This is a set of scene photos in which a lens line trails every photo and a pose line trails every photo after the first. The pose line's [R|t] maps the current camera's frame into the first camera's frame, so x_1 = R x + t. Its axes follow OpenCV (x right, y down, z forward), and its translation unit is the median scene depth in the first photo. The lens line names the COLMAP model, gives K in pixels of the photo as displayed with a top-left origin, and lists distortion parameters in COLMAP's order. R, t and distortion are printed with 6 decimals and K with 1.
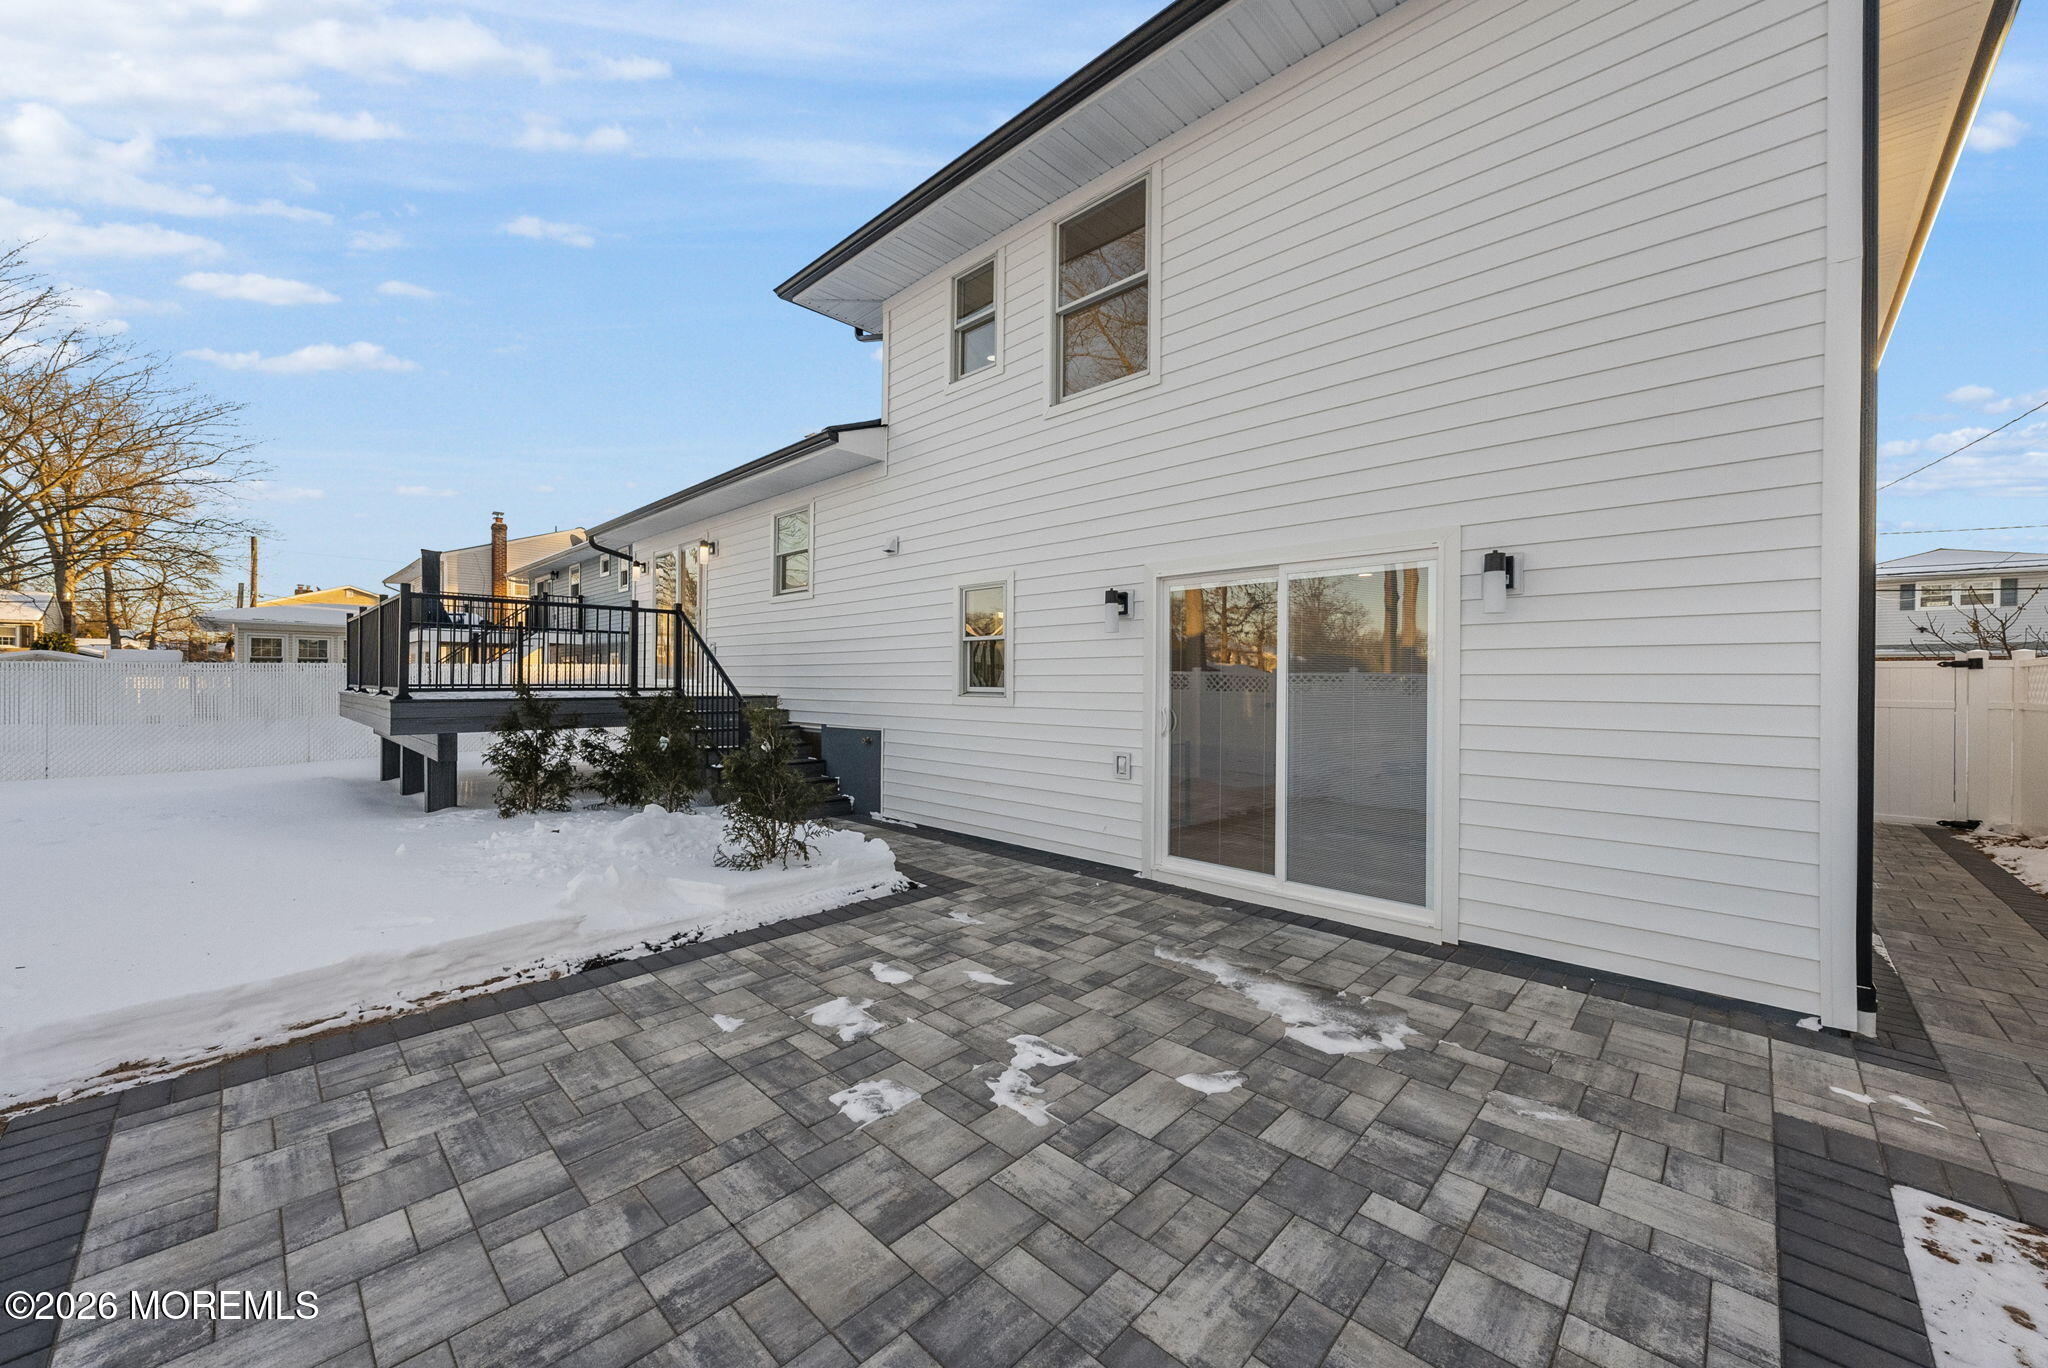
lens RADIAL K [[767.7, 0, 1023.4], [0, 767.7, 686.7], [0, 0, 1]] dist [-0.001252, -0.000139]
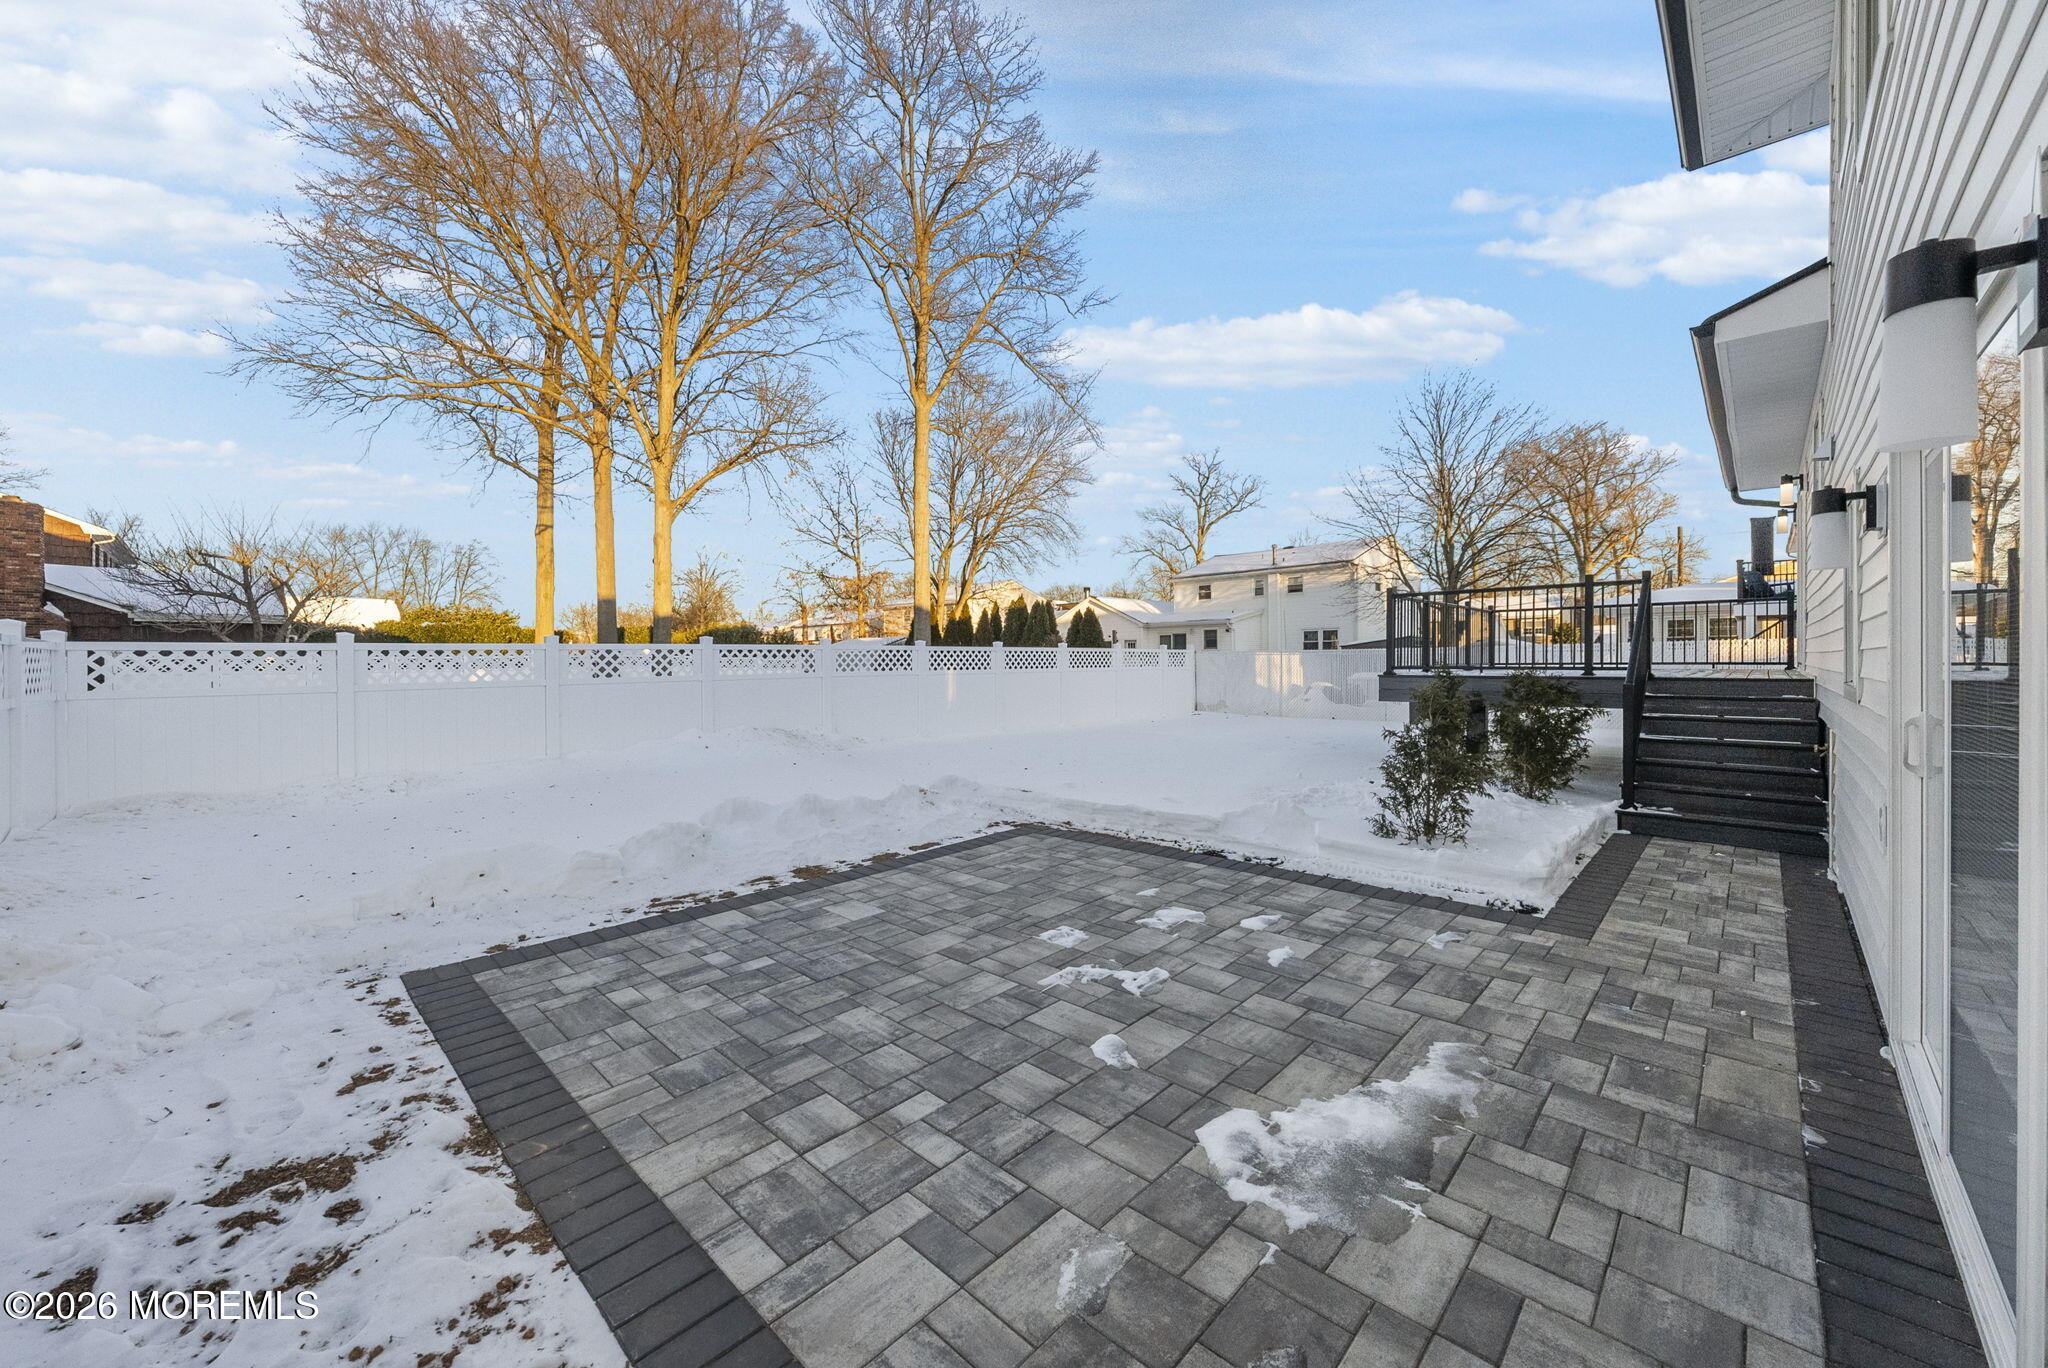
lens RADIAL K [[767.7, 0, 1024.3], [0, 767.7, 667.4], [0, 0, 1]] dist [-0.001252, -0.000139]
pose [[0.000232, 0.005648, -0.999984, 1.017659], [-0.001450, 0.999983, 0.005647, -0.005892], [0.999999, 0.001449, 0.000240, 0.701962]]
